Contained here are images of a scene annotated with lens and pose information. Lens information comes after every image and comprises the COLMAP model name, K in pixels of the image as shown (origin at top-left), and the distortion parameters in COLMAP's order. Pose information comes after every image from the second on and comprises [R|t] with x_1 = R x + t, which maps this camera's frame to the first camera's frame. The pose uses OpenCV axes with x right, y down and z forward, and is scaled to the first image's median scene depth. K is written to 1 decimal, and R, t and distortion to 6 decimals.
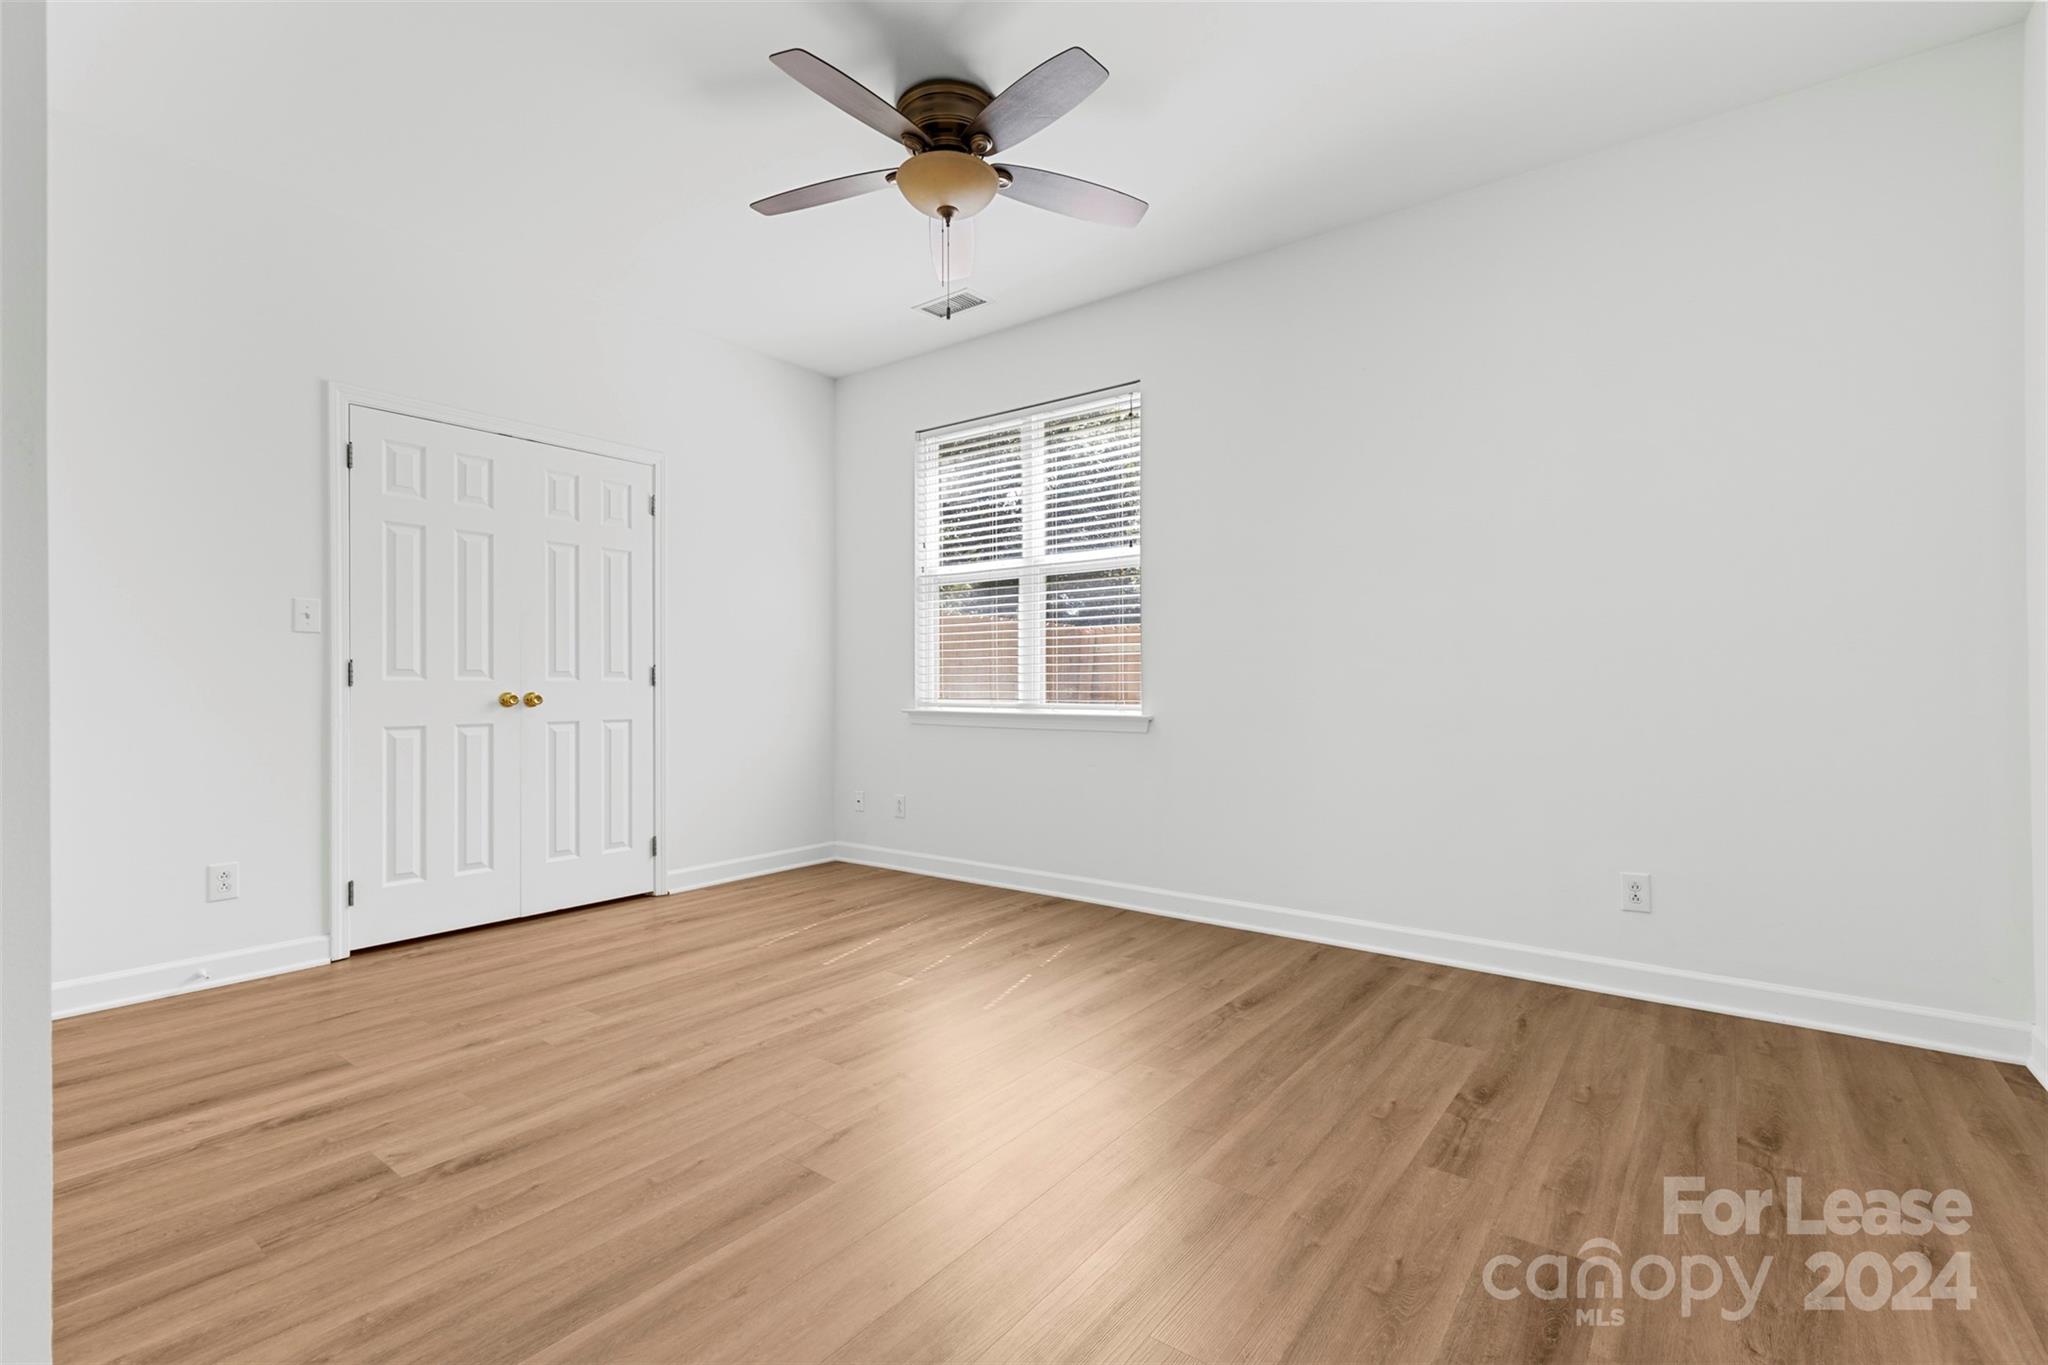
lens RADIAL K [[912.5, 0, 1034.5], [0, 912.5, 688.3], [0, 0, 1]] dist [0.009287, 0.000074]
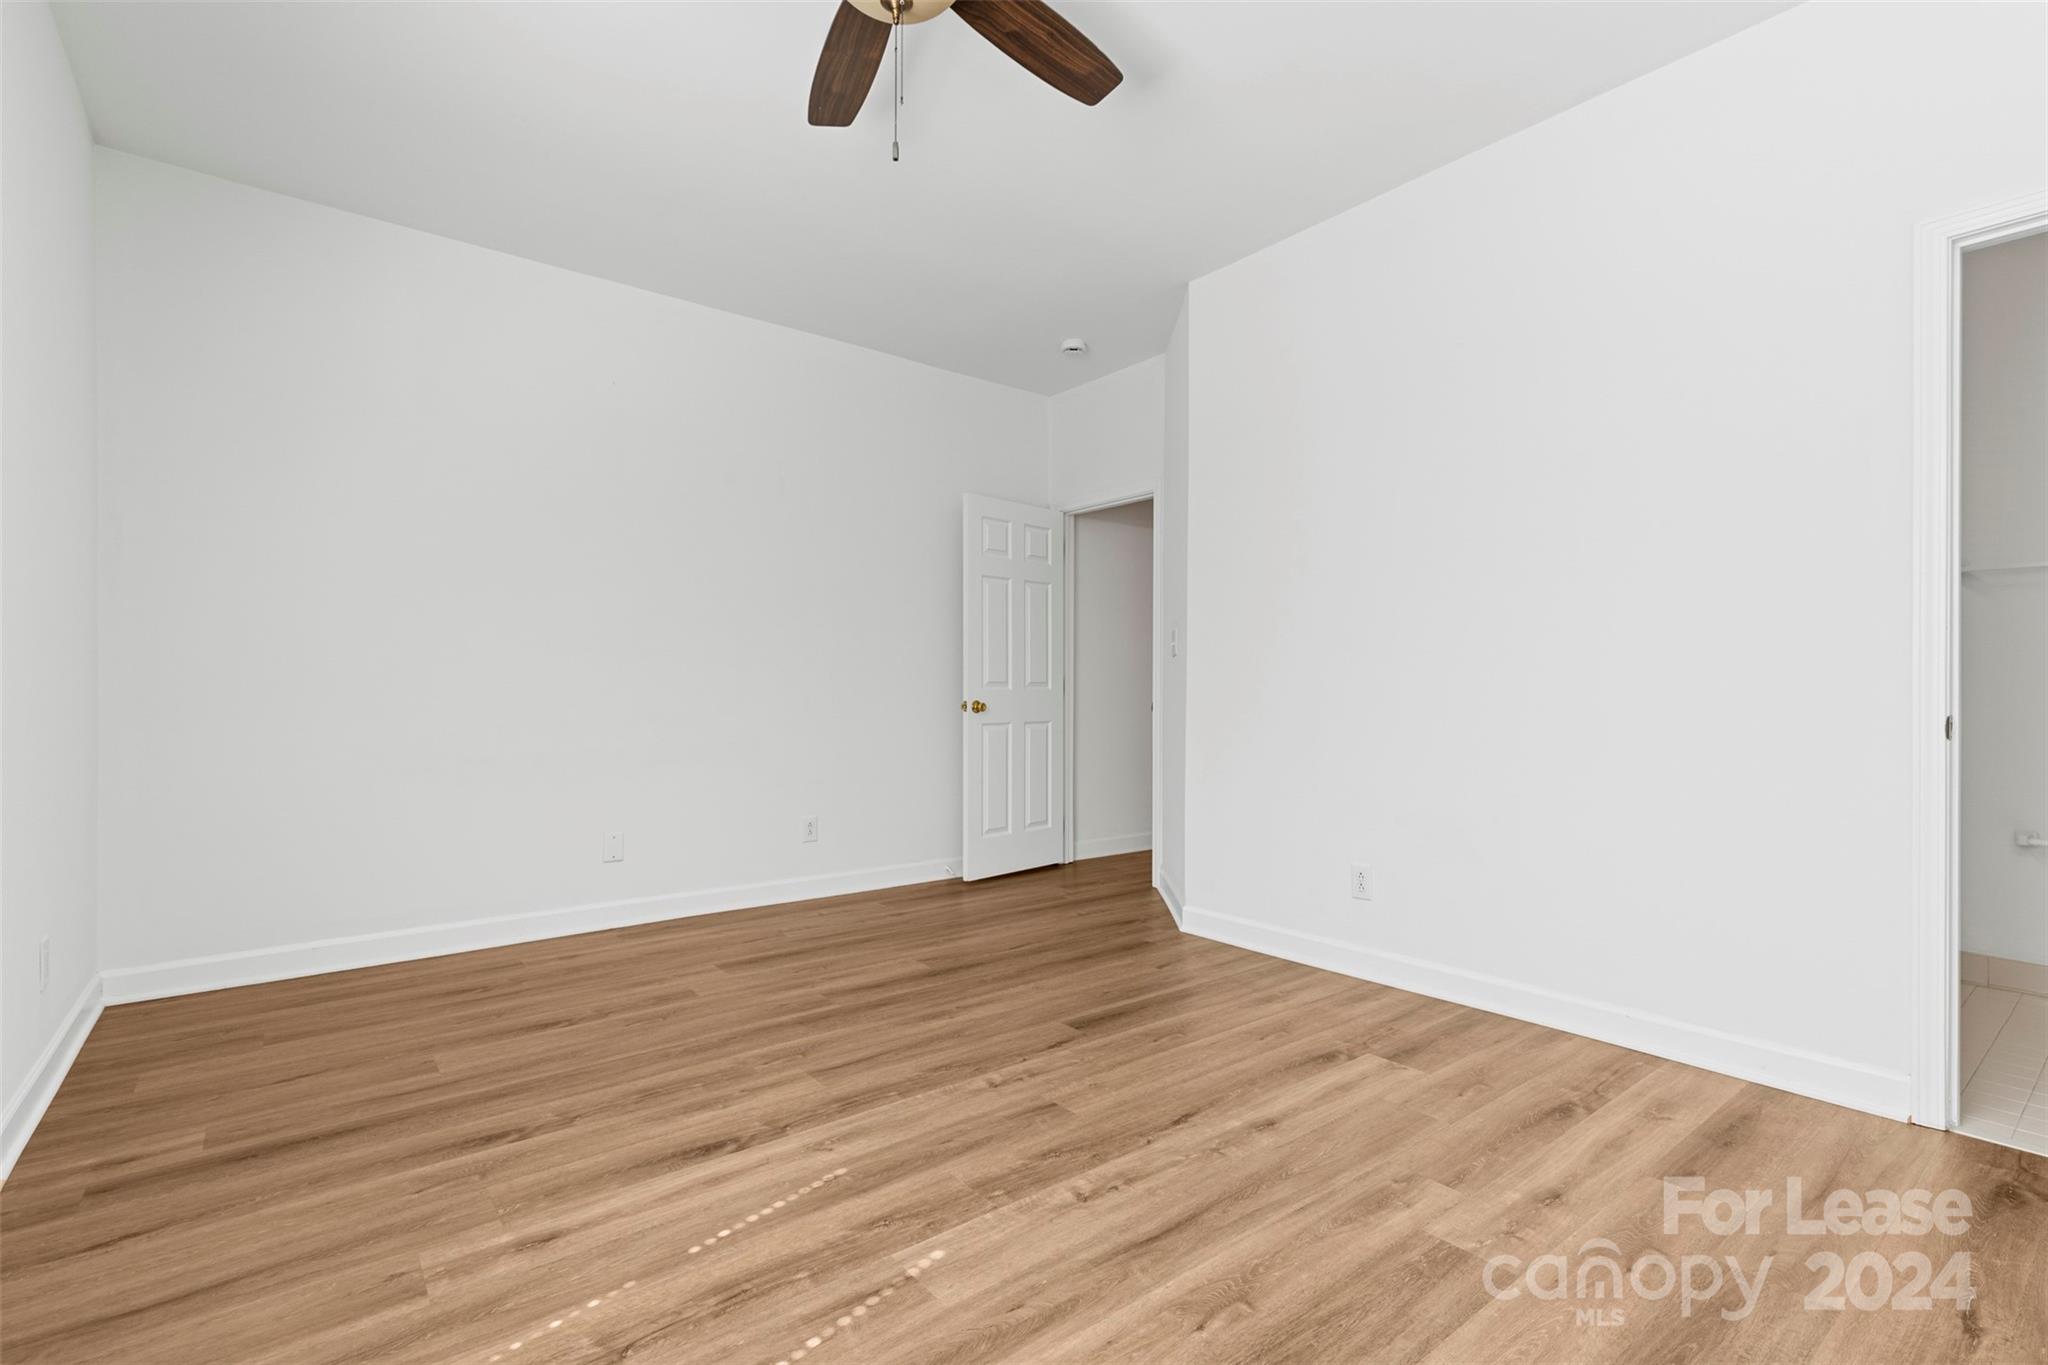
lens RADIAL K [[912.5, 0, 1034.5], [0, 912.5, 688.3], [0, 0, 1]] dist [0.009287, 0.000074]
pose [[-0.968355, 0.003211, 0.249557, -0.404097], [0.001875, 0.999983, -0.005590, -0.003239], [-0.249571, -0.004945, -0.968344, 1.799634]]
